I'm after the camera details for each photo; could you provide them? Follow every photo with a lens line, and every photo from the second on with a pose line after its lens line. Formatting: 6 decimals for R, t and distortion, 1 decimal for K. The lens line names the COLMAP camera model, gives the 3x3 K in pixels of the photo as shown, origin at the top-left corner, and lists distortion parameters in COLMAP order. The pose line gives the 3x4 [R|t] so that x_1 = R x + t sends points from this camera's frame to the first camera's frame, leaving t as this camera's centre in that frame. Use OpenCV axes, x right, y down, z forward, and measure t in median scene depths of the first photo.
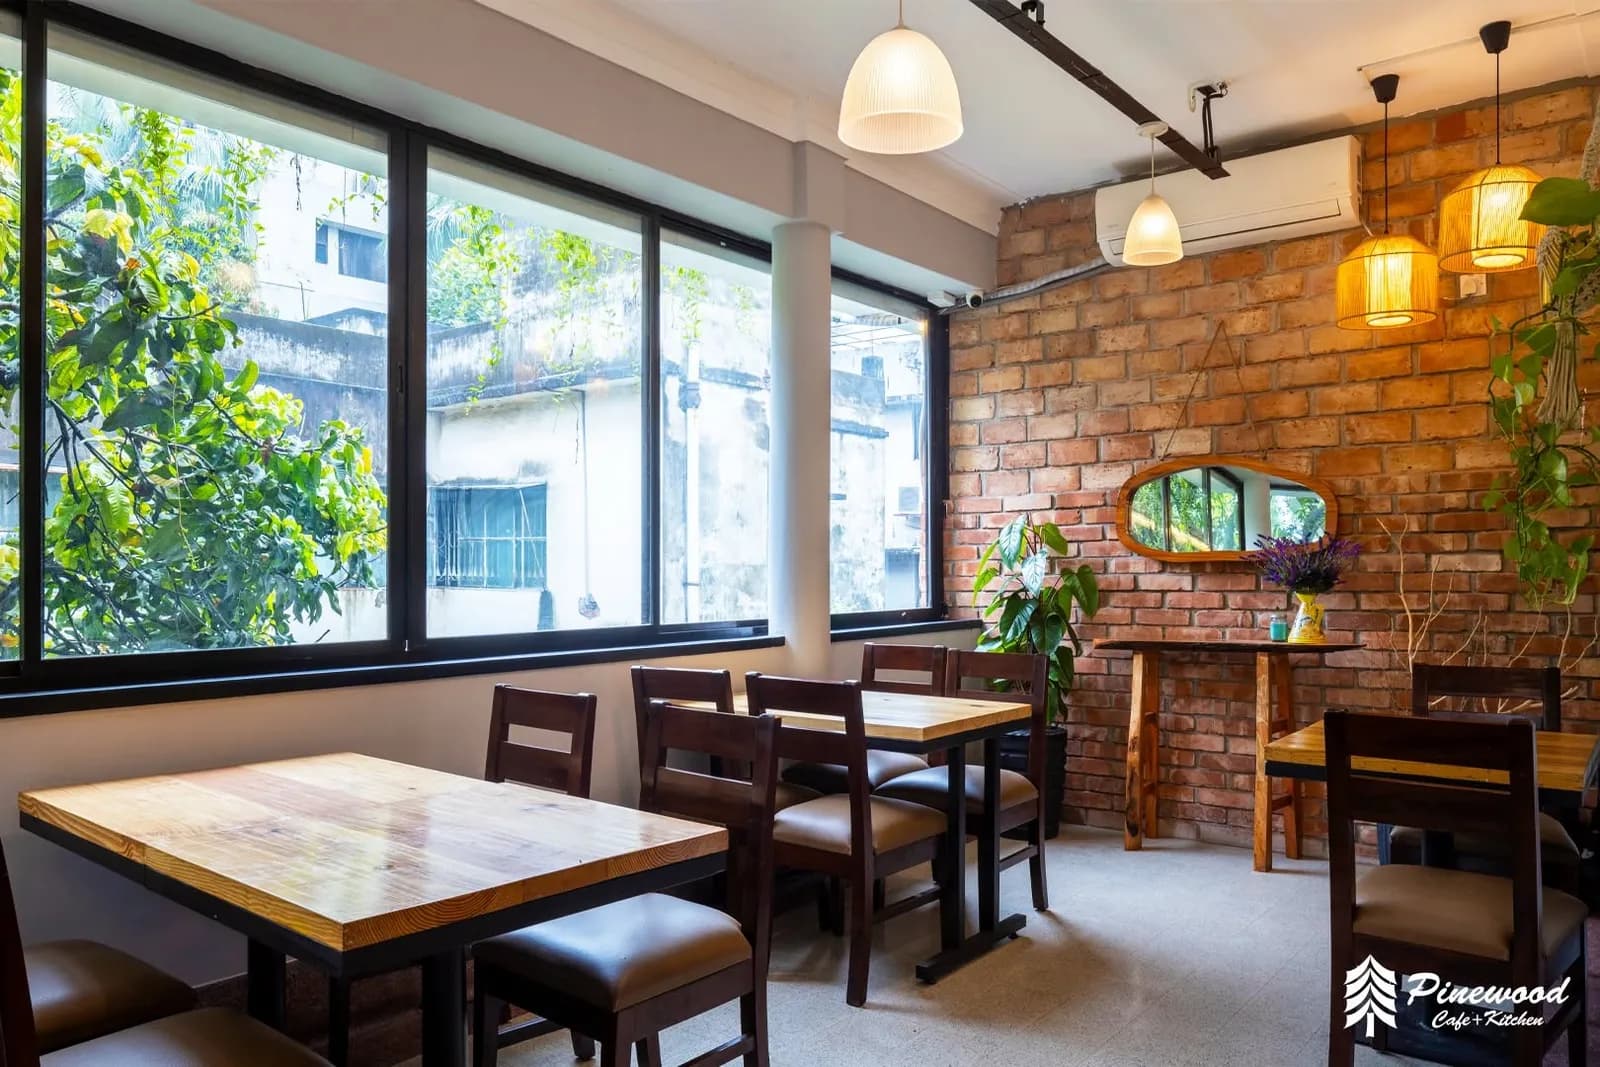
lens RADIAL K [[1144.5, 0, 798.4], [0, 1144.5, 560.2], [0, 0, 1]] dist [-0.002557, -0.007405]
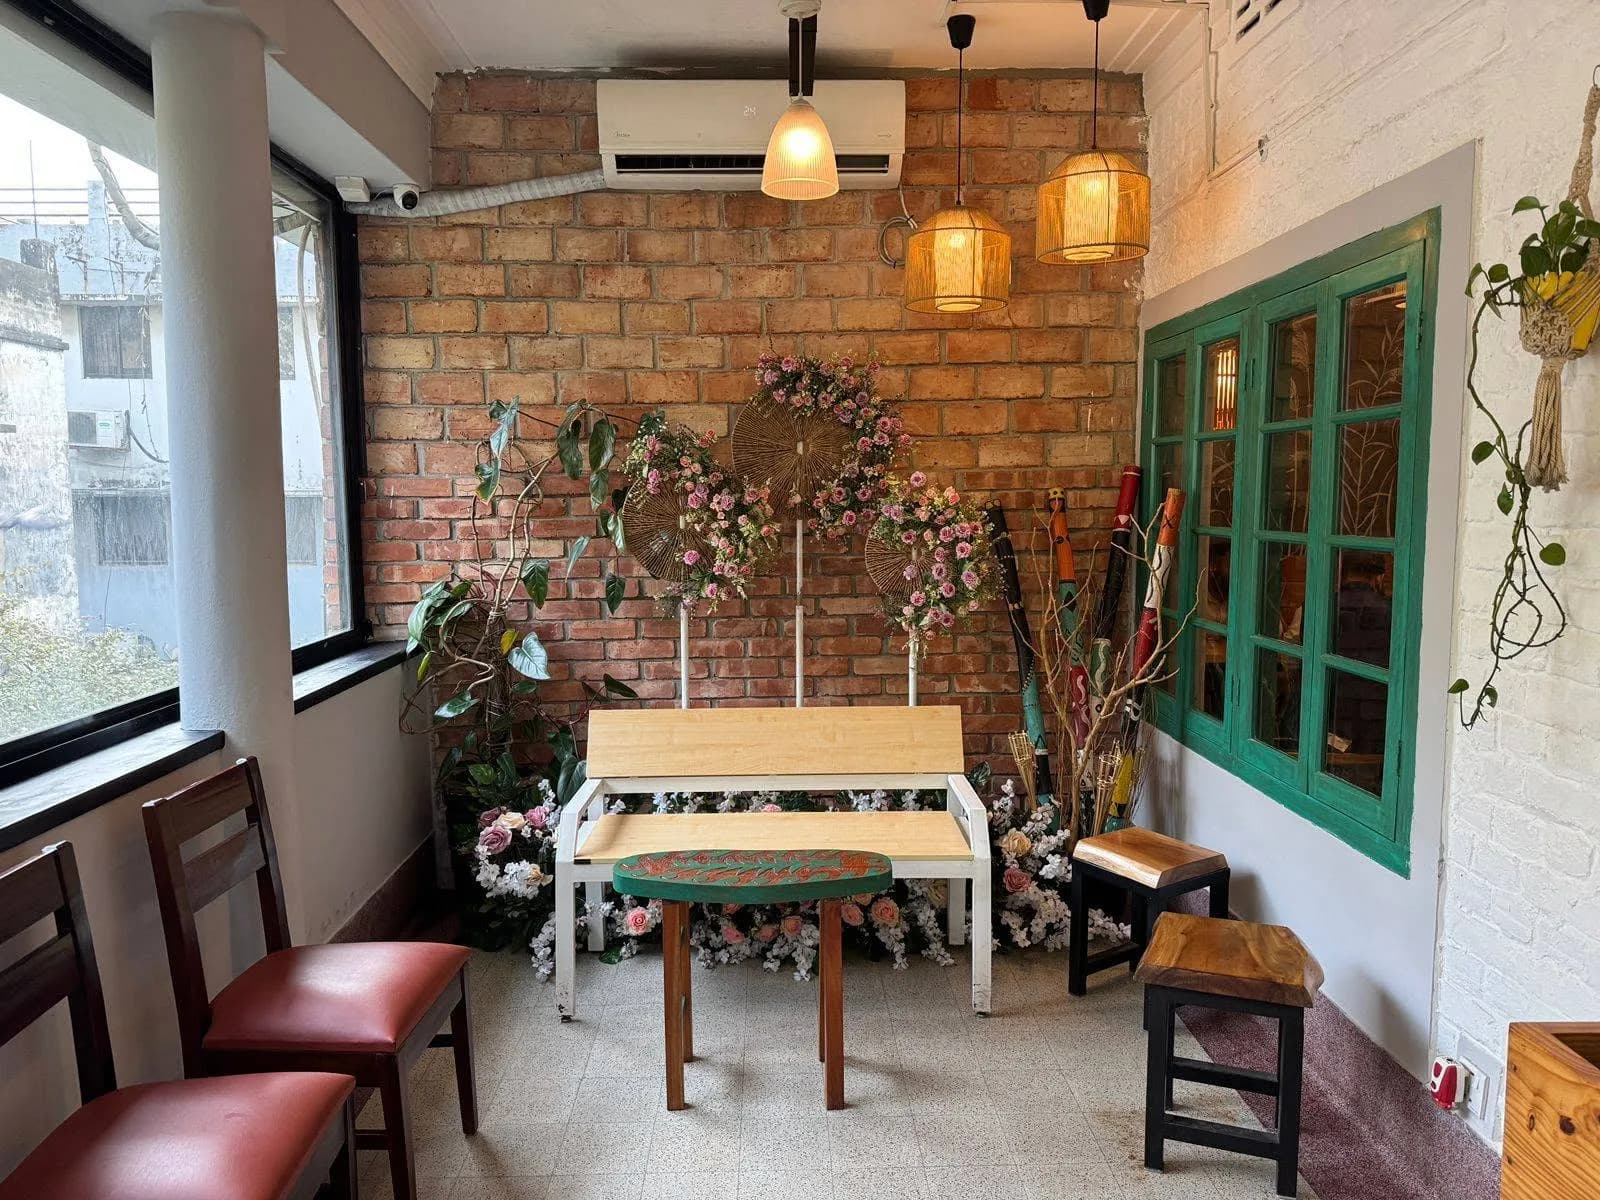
lens RADIAL K [[1131.4, 0, 800.0], [0, 1131.4, 600.0], [0, 0, 1]] dist [0.154290, -0.301136]
pose [[0.769267, -0.063142, 0.635800, -0.138519], [0.000191, 0.995128, 0.098596, -0.052829], [-0.638928, -0.075725, 0.765530, 0.294335]]
